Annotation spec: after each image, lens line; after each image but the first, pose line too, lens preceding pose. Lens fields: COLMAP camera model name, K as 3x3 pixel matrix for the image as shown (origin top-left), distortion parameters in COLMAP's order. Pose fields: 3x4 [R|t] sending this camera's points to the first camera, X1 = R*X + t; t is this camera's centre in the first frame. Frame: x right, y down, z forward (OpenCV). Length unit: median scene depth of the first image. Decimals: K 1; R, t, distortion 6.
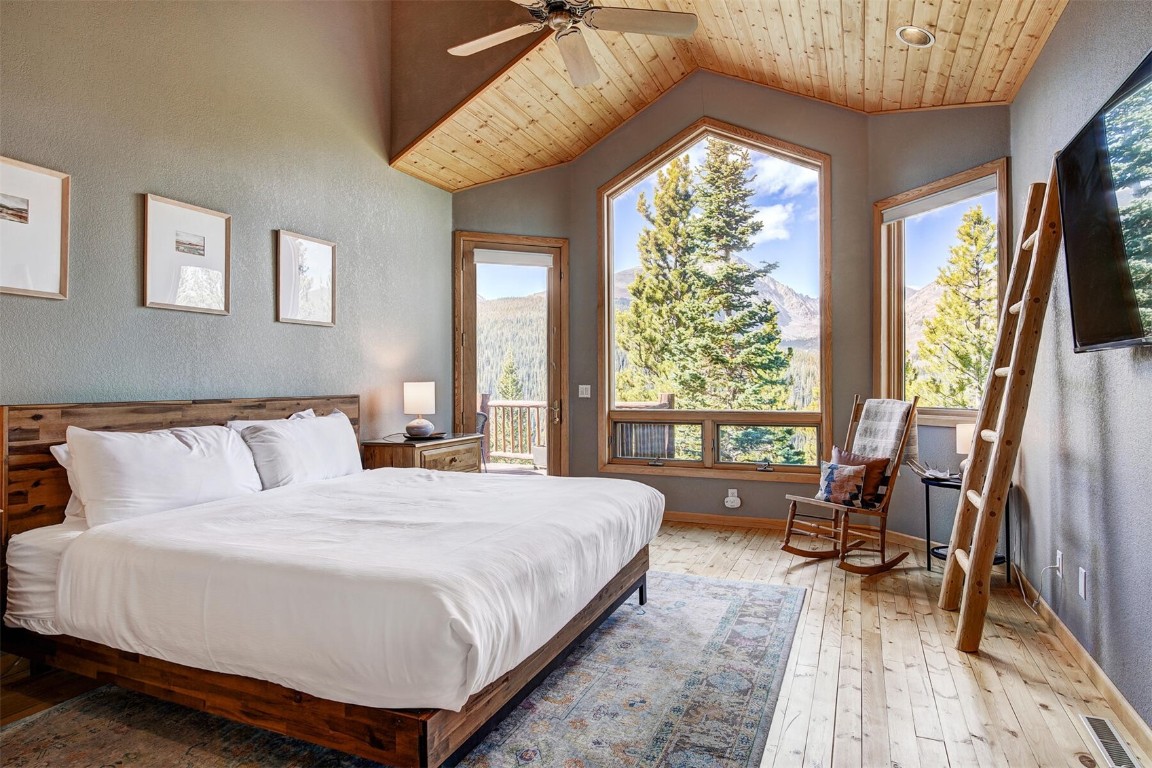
lens RADIAL K [[613.1, 0, 574.6], [0, 613.1, 380.8], [0, 0, 1]] dist [-0.001458, -0.001780]
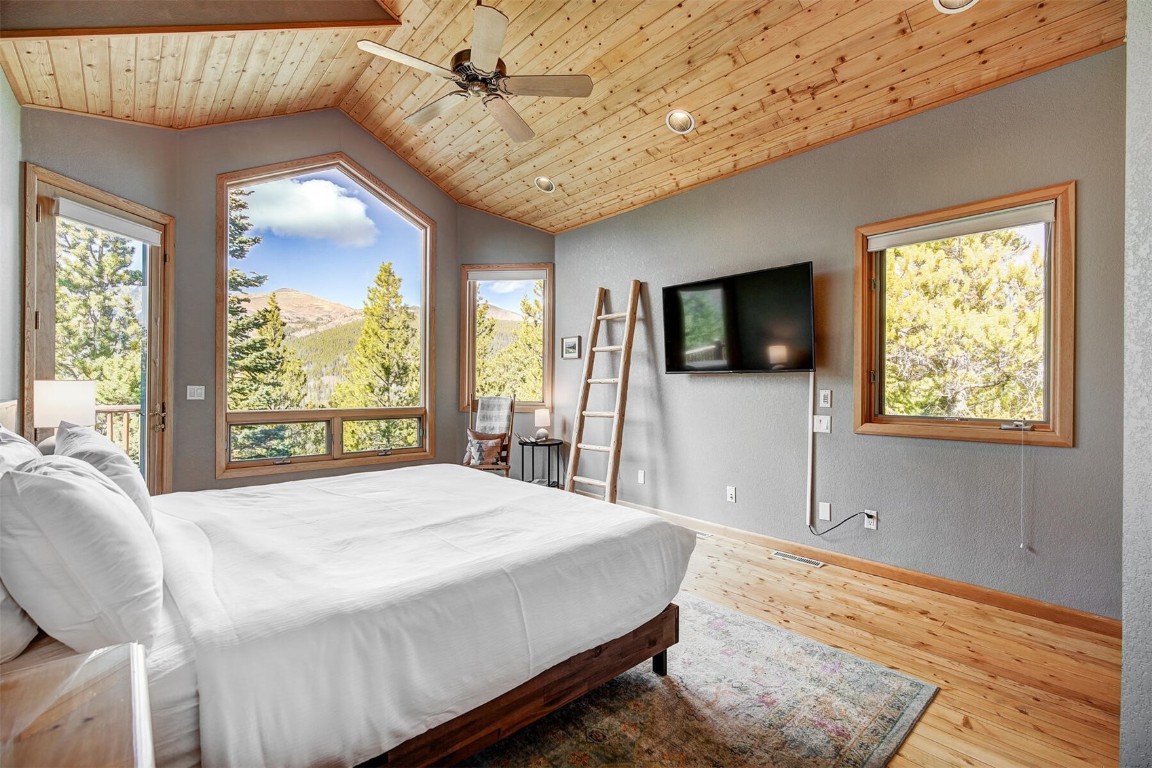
lens RADIAL K [[520.5, 0, 555.2], [0, 520.5, 380.0], [0, 0, 1]] dist [-0.005847, 0.002411]
pose [[0.440629, 0.016364, 0.897540, -0.507025], [-0.009455, 0.999863, -0.013588, 0.004365], [-0.897640, -0.002498, 0.440723, 0.227371]]
